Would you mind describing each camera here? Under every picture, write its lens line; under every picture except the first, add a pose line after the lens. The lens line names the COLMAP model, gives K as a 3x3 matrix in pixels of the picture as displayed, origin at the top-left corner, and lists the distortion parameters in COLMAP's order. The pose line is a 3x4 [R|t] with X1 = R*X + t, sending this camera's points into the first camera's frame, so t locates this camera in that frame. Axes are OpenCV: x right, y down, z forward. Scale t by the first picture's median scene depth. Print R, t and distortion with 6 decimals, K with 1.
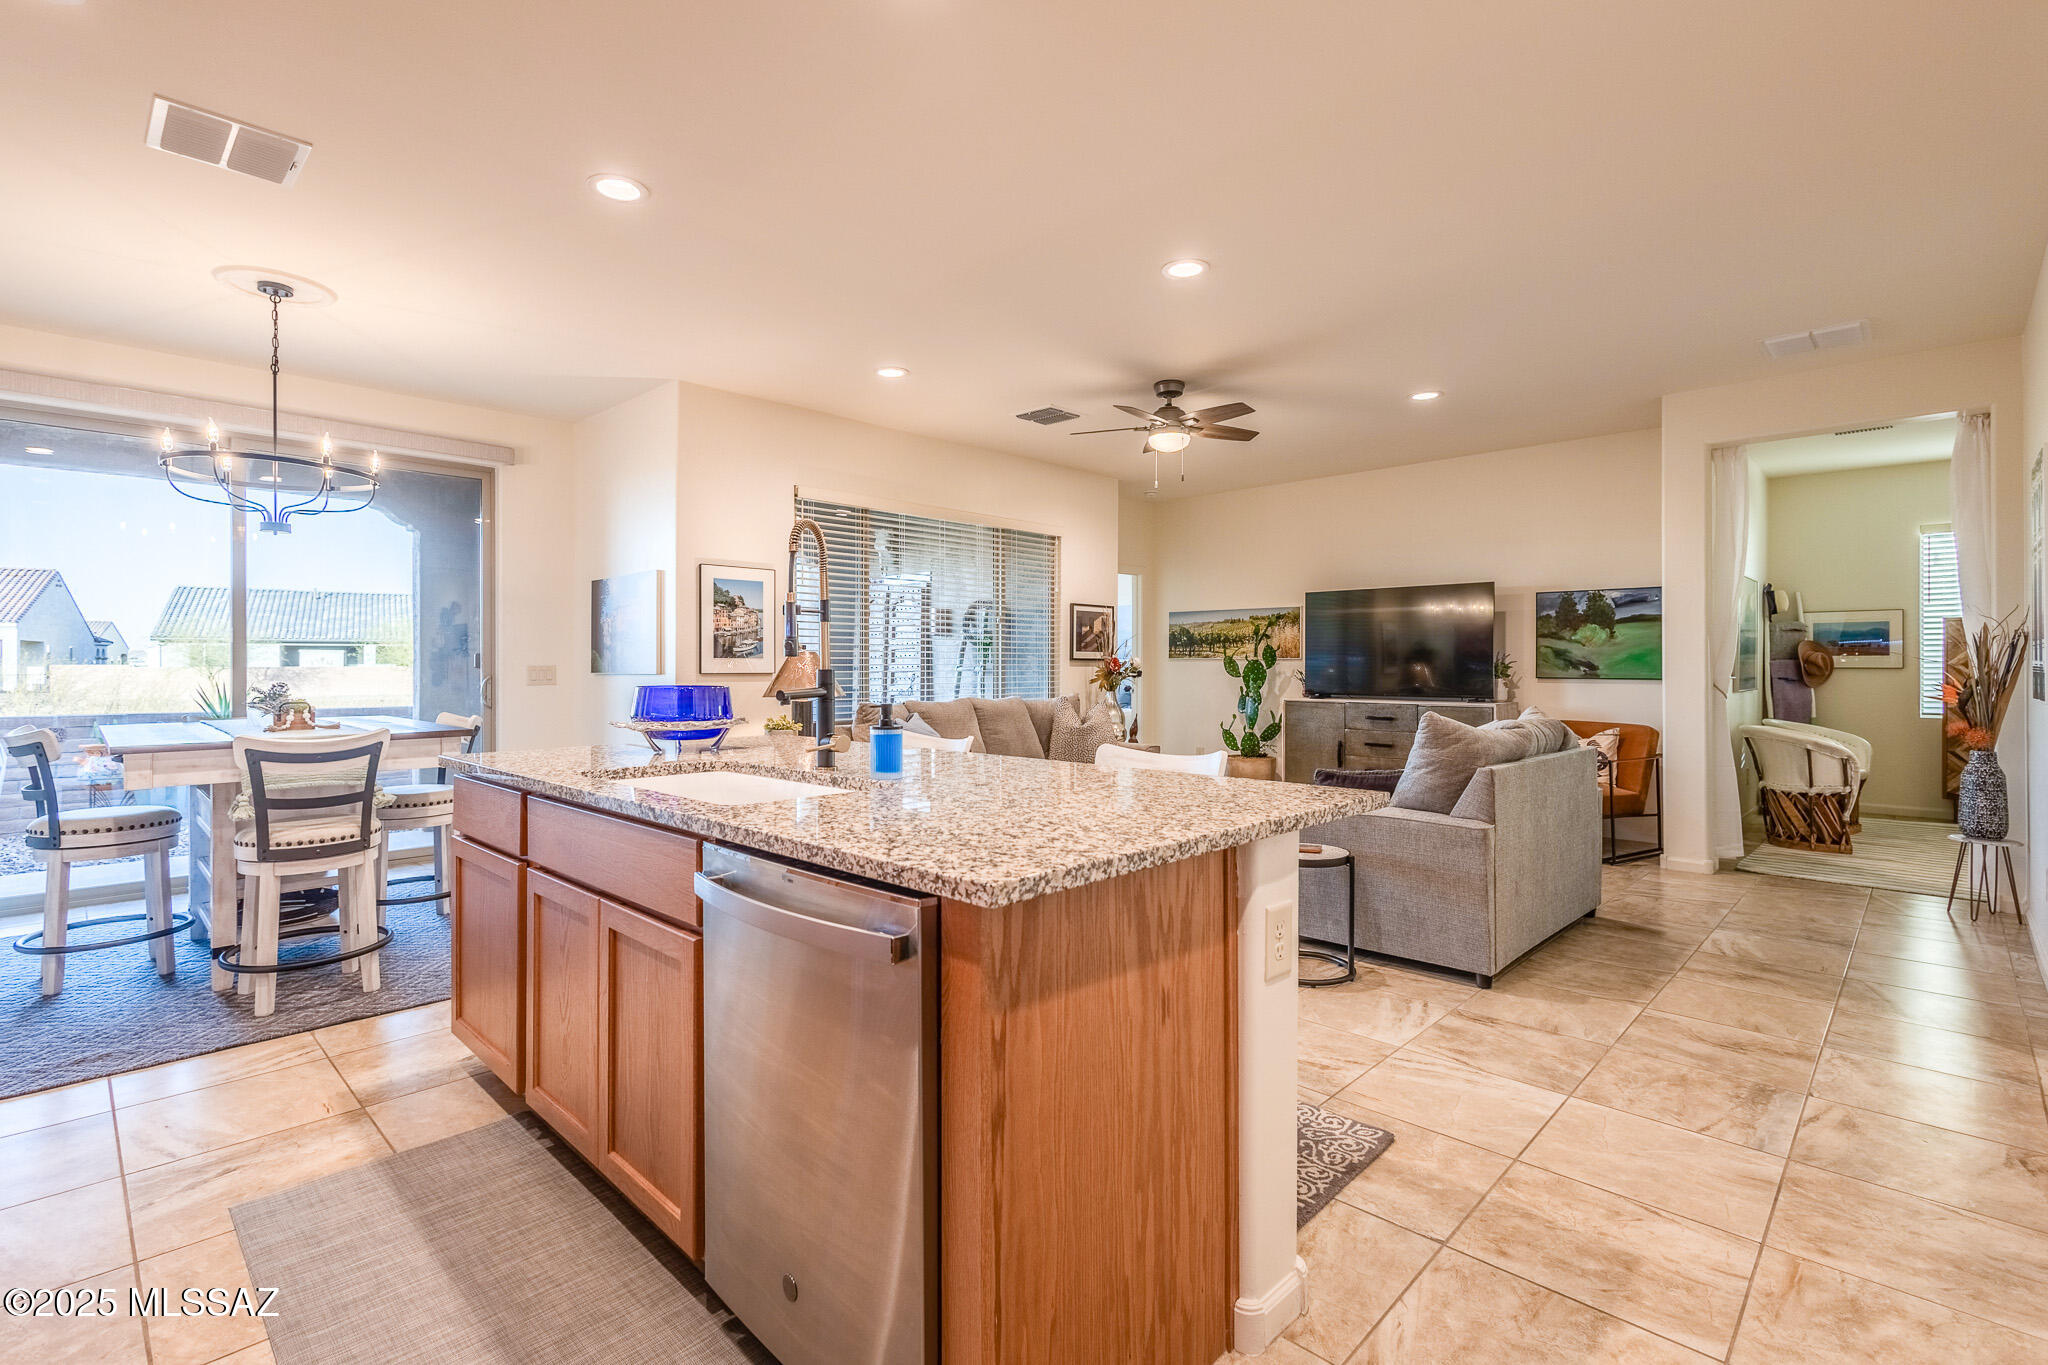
lens RADIAL K [[925.5, 0, 1033.7], [0, 925.5, 663.0], [0, 0, 1]] dist [0.003647, -0.002518]
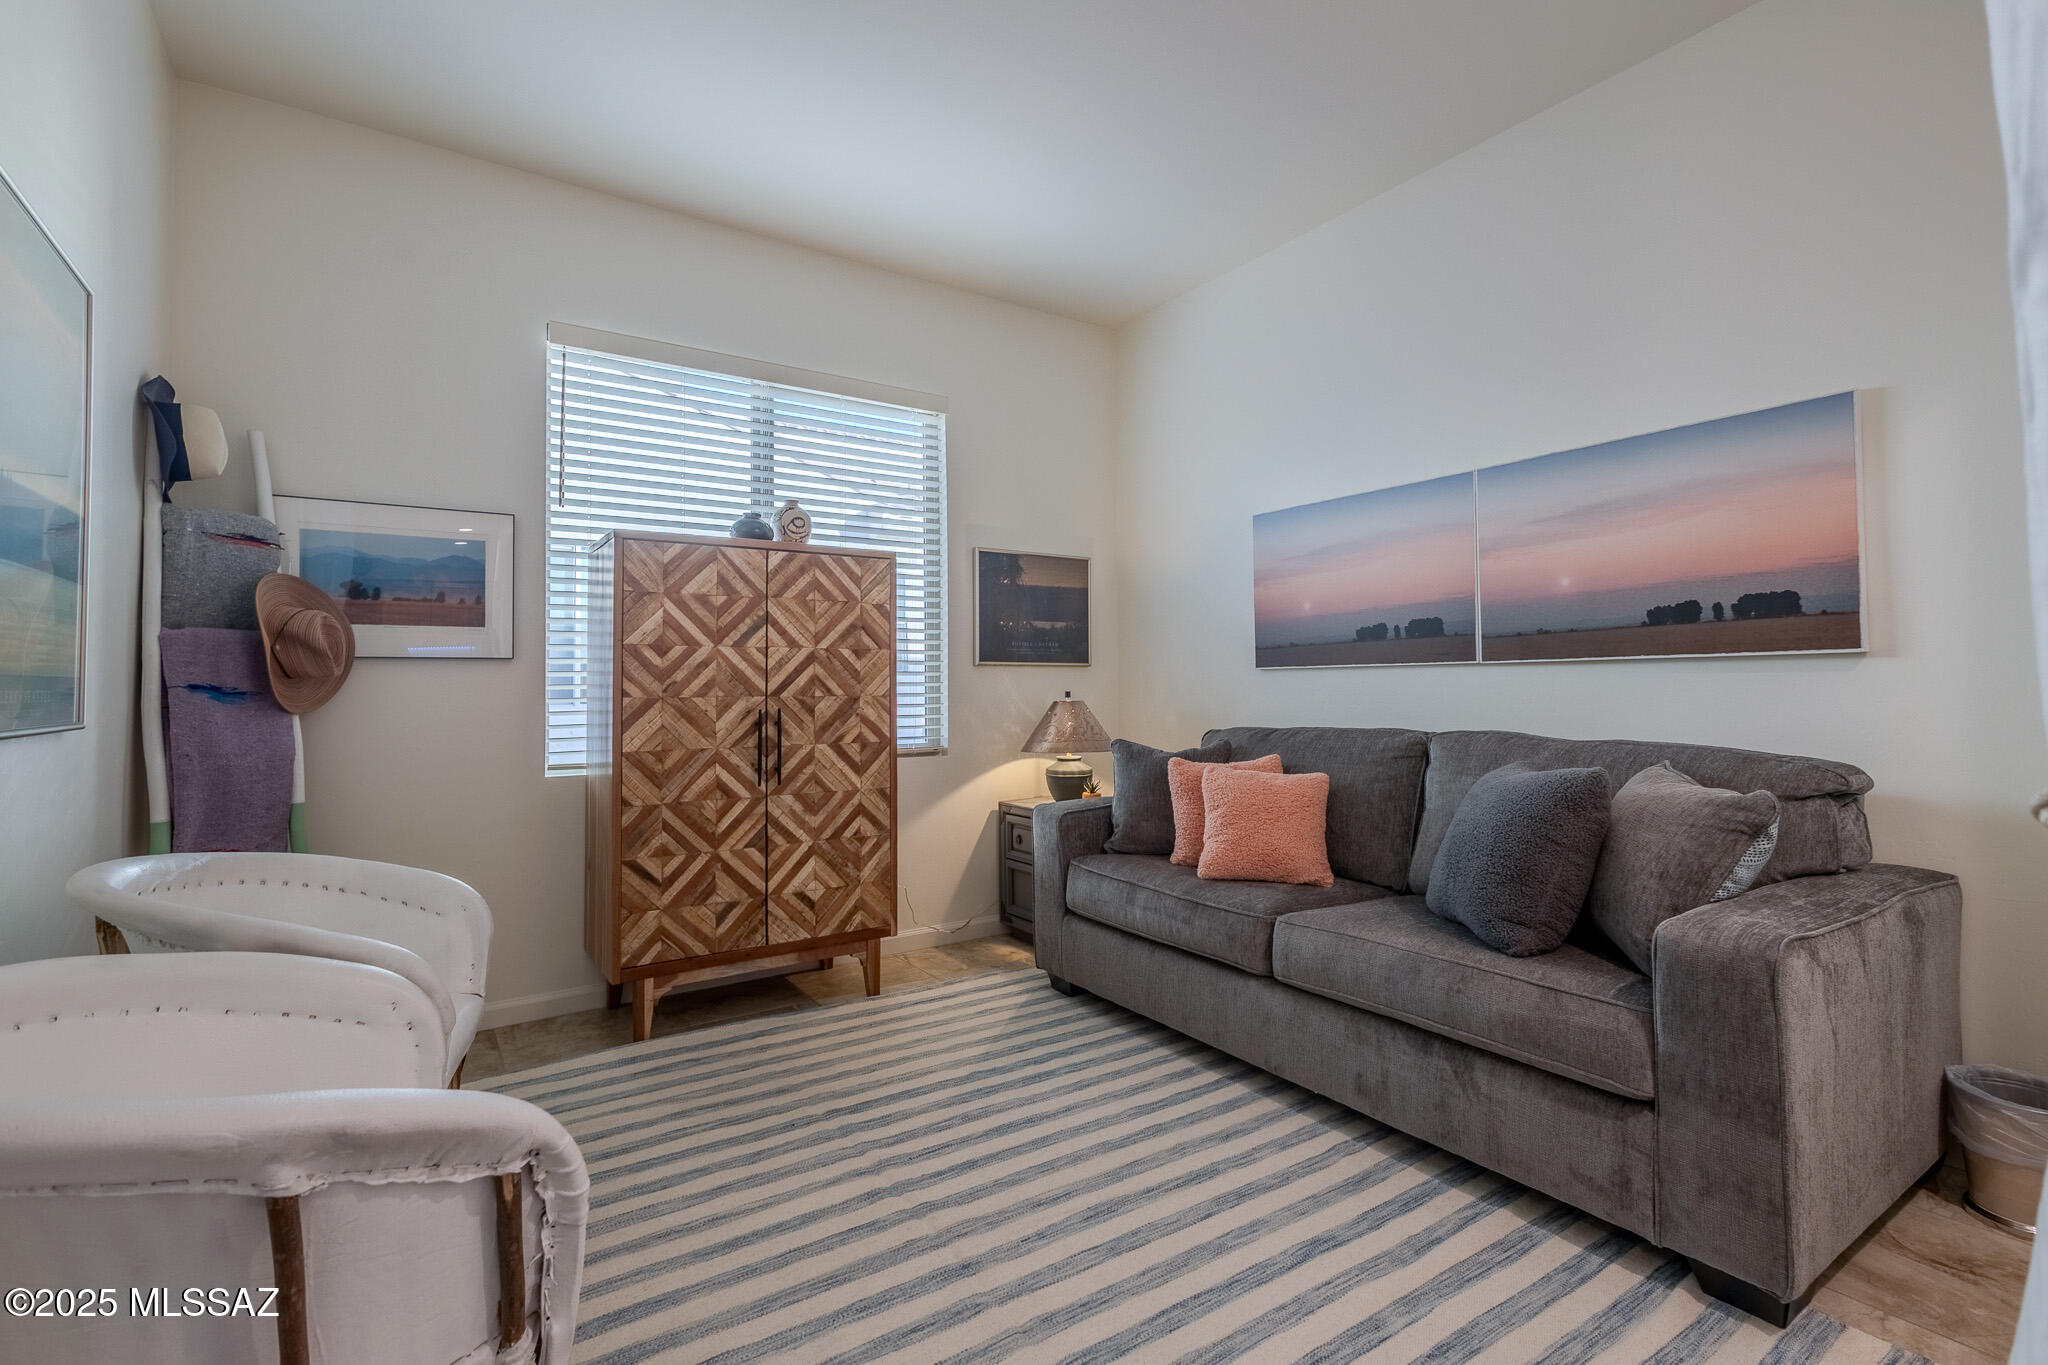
lens RADIAL K [[925.5, 0, 1021.8], [0, 925.5, 674.5], [0, 0, 1]] dist [0.003647, -0.002518]
pose [[0.201509, 0.011468, 0.979419, 0.678326], [-0.000203, 0.999932, -0.011666, 0.019493], [-0.979487, 0.002152, 0.201498, 0.811363]]
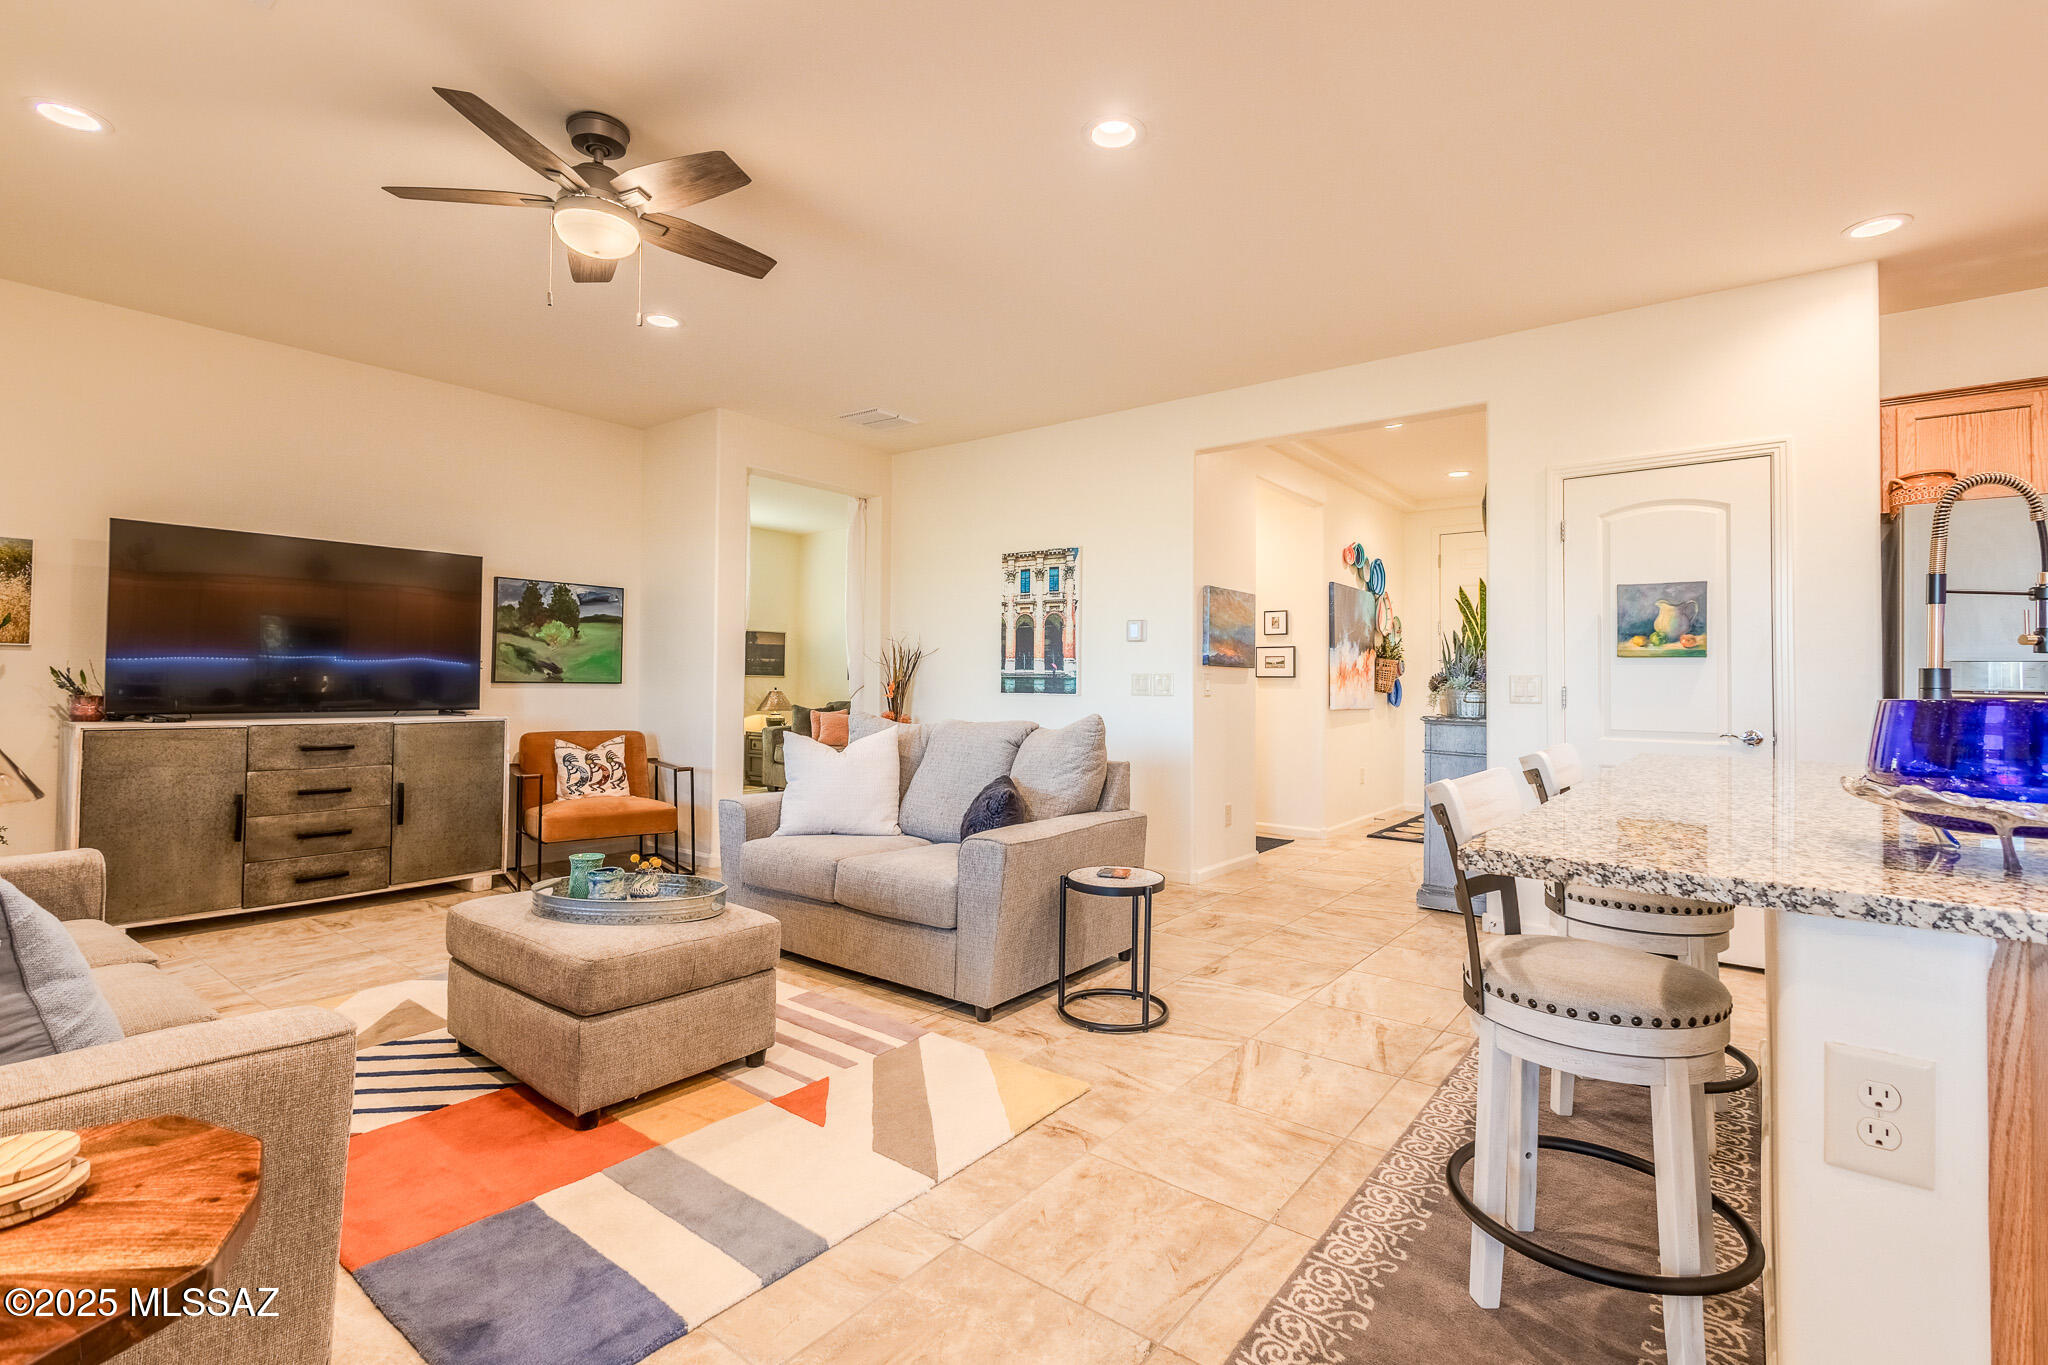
lens RADIAL K [[925.5, 0, 1026.1], [0, 925.5, 671.2], [0, 0, 1]] dist [0.003647, -0.002518]
pose [[-0.103258, 0.011917, 0.994583, -0.313508], [-0.011810, 0.999843, -0.013207, 0.012017], [-0.994585, -0.013110, -0.103101, 0.645840]]
